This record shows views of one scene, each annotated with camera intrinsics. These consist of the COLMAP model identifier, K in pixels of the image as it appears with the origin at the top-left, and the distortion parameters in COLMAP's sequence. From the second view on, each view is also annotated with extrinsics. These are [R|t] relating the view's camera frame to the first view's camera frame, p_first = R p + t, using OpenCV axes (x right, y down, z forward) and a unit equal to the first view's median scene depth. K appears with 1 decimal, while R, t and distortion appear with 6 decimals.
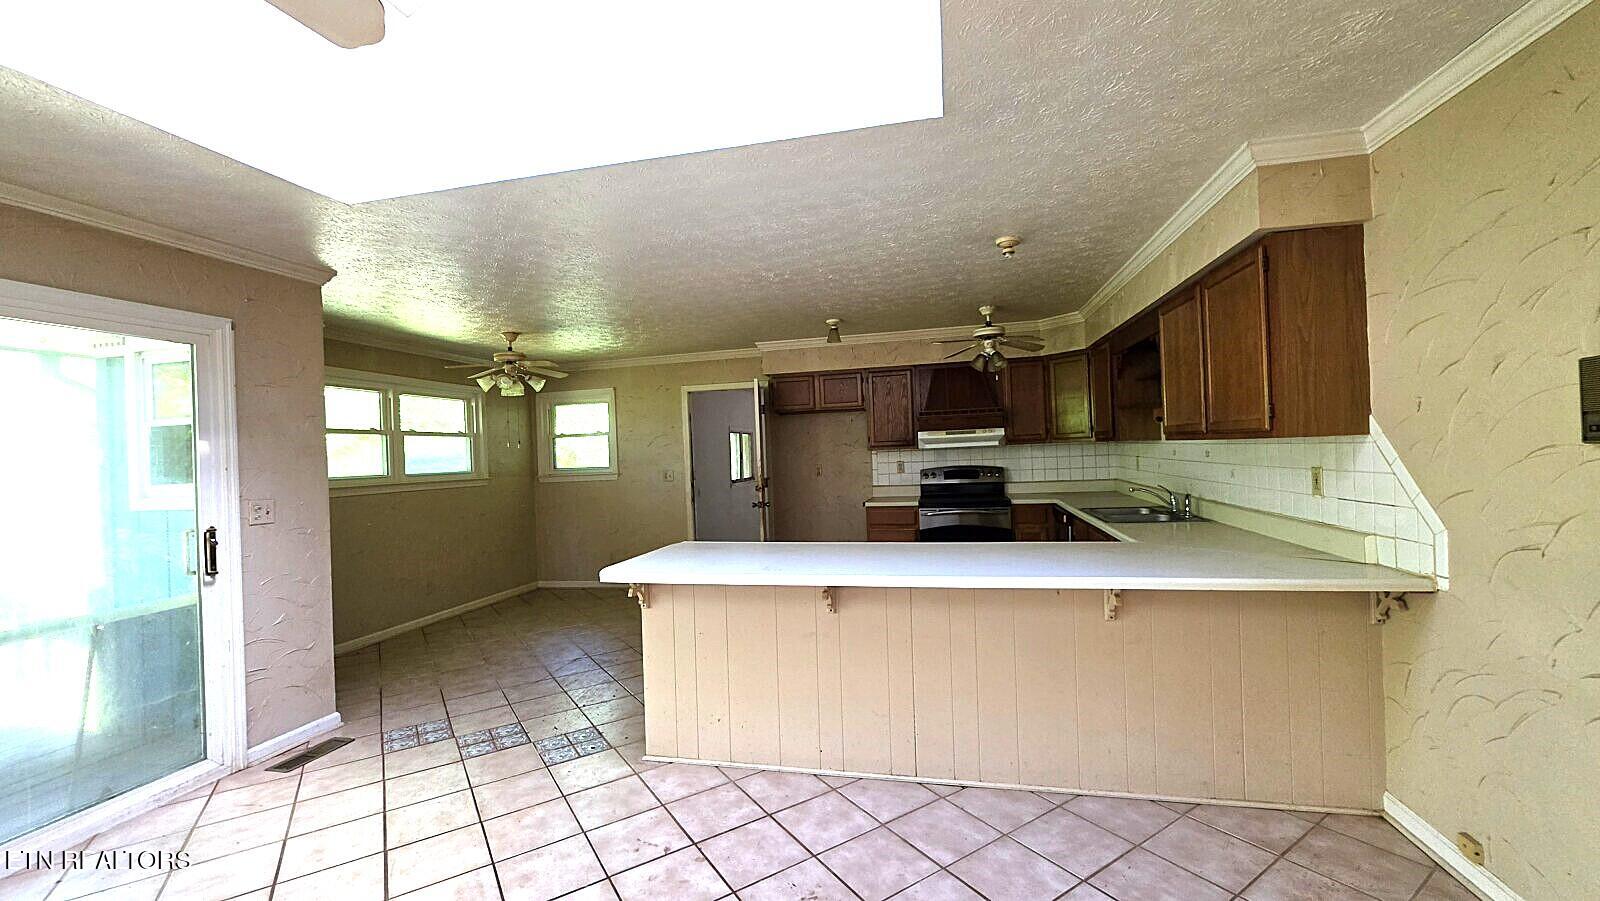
lens RADIAL K [[646.6, 0, 811.0], [0, 646.6, 450.7], [0, 0, 1]] dist [-0.003730, -0.000036]
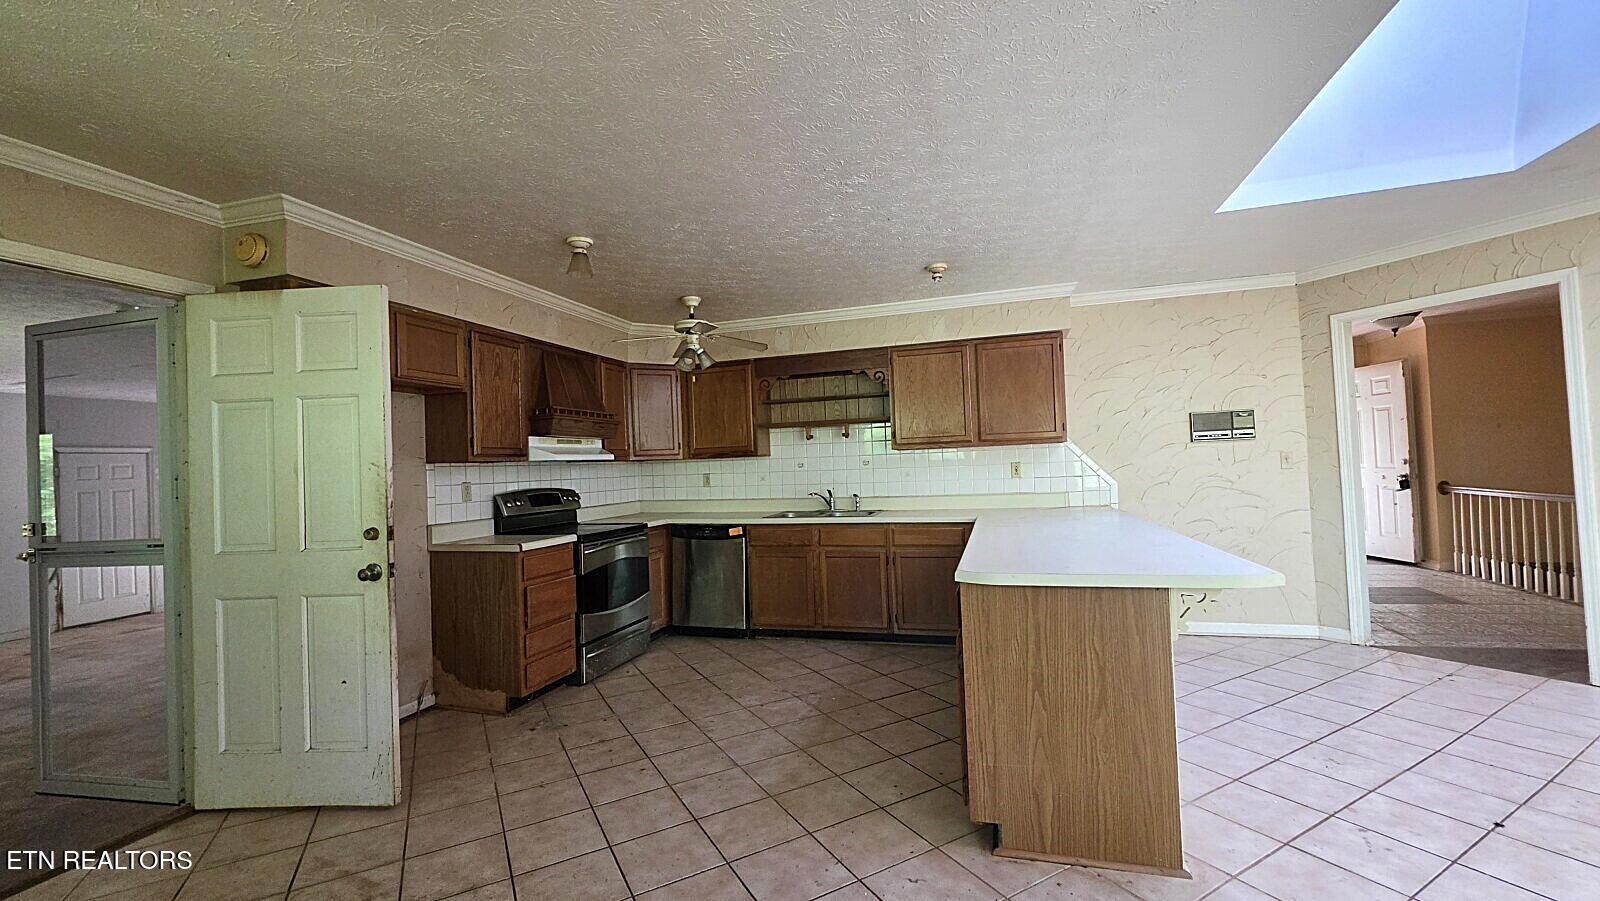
lens RADIAL K [[639.5, 0, 805.6], [0, 639.5, 449.2], [0, 0, 1]] dist [-0.007059, 0.000042]
pose [[0.080731, 0.060485, 0.994899, -0.523674], [0.036720, 0.997299, -0.063611, 0.041208], [-0.996059, 0.041668, 0.078292, 0.724753]]
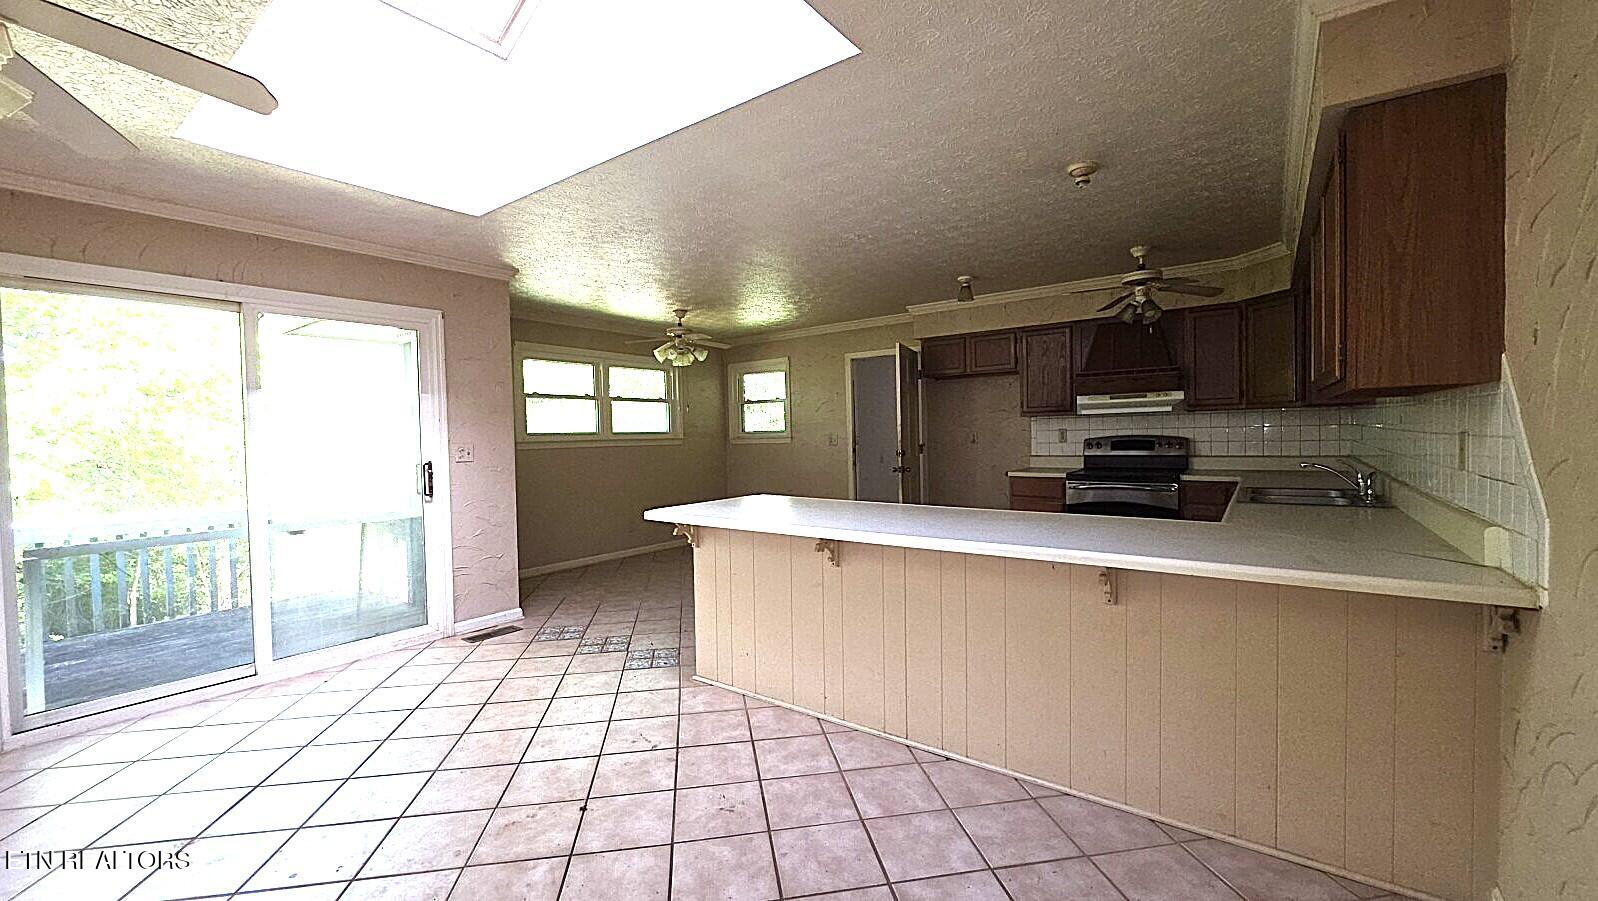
lens RADIAL K [[647.9, 0, 802.1], [0, 647.9, 451.3], [0, 0, 1]] dist [-0.004891, 0.000740]
pose [[0.913143, 0.029778, -0.406550, 0.203323], [-0.012222, 0.998880, 0.045712, 0.011952], [0.407456, -0.036772, 0.912484, 0.026157]]
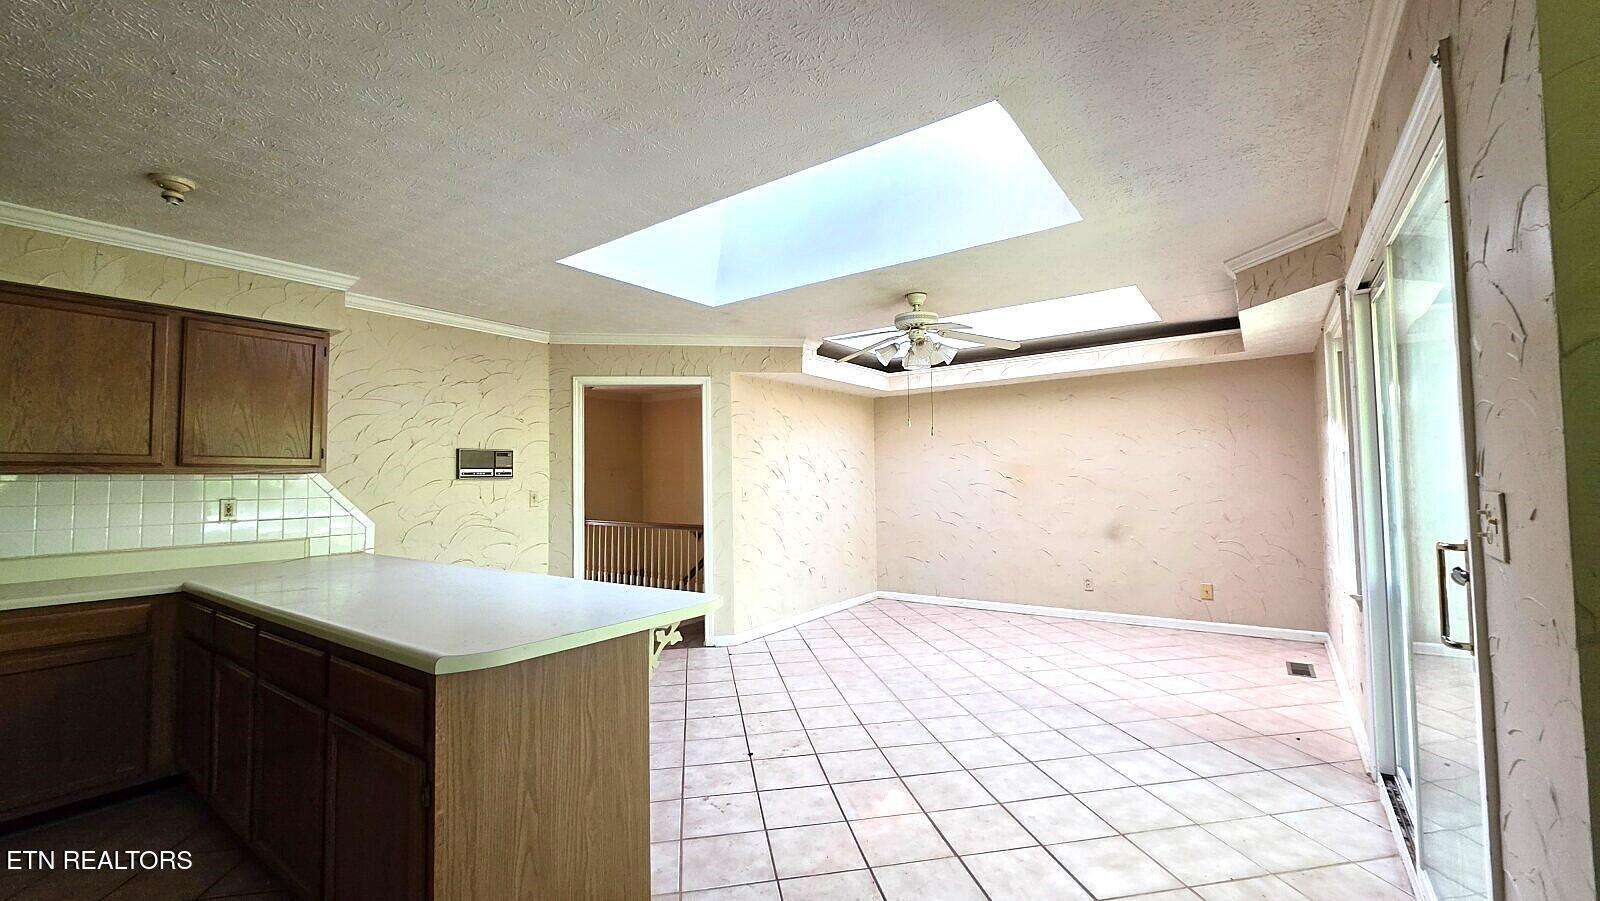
lens RADIAL K [[639.5, 0, 805.6], [0, 639.5, 449.2], [0, 0, 1]] dist [-0.007059, 0.000042]
pose [[-0.915417, 0.069273, 0.396502, -0.374727], [0.048271, 0.996863, -0.062718, 0.031397], [-0.399603, -0.038273, -0.915889, 0.848229]]
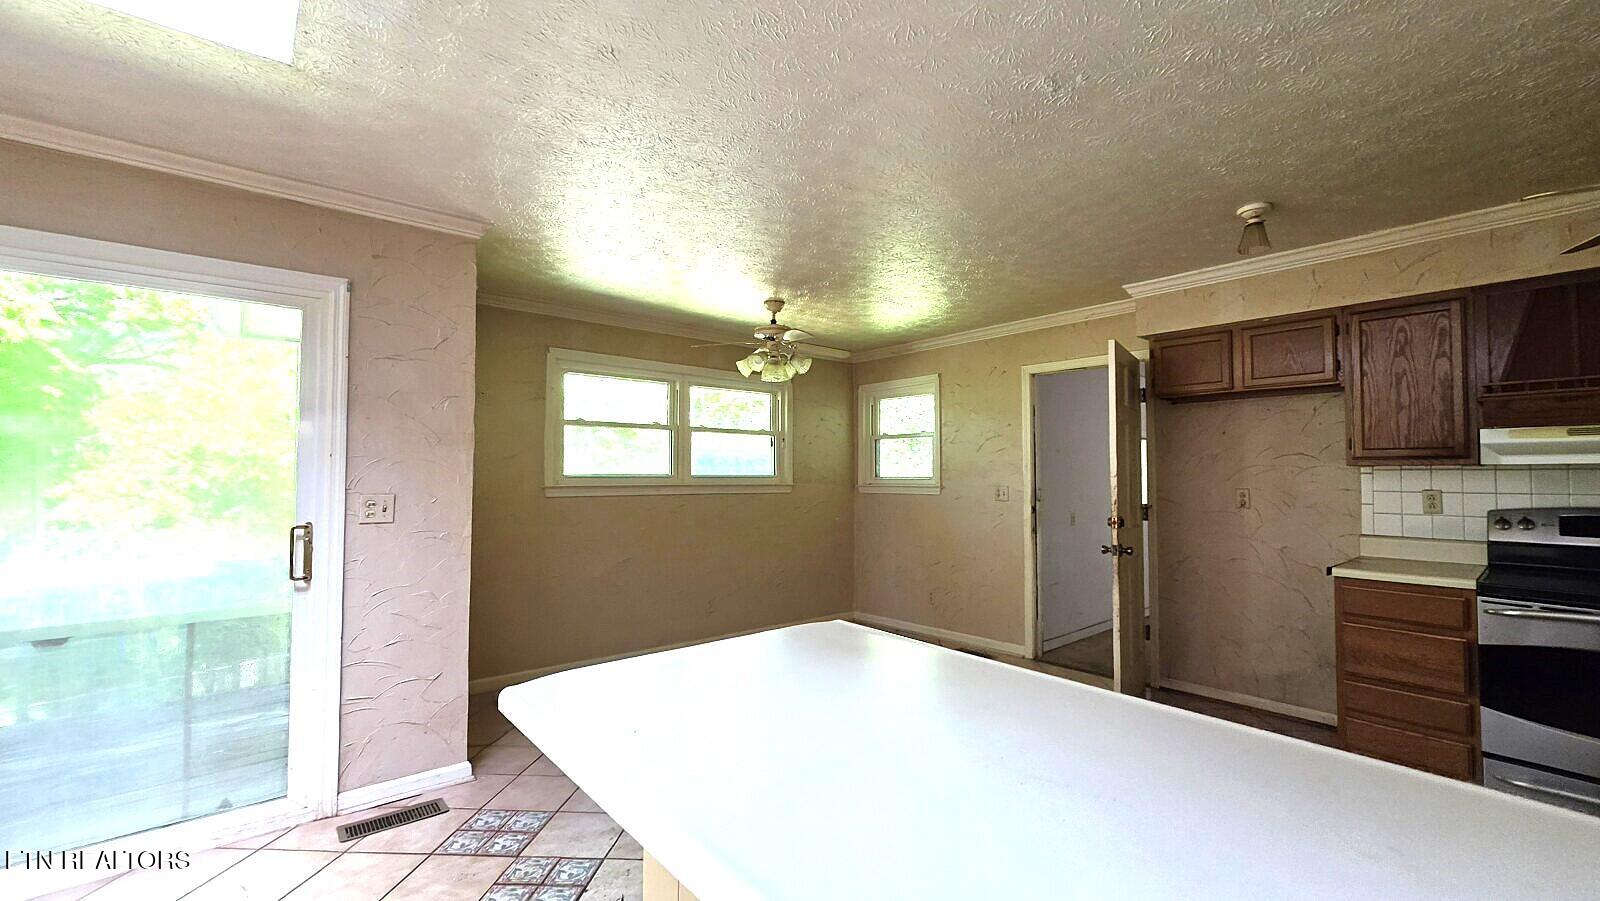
lens RADIAL K [[669.6, 0, 834.1], [0, 669.6, 450.7], [0, 0, 1]] dist [-0.002016, 0.000329]
pose [[0.809969, 0.018831, -0.586171, 0.077731], [-0.030265, 0.999495, -0.009712, 0.006026], [0.585692, 0.025607, 0.810129, 0.369451]]
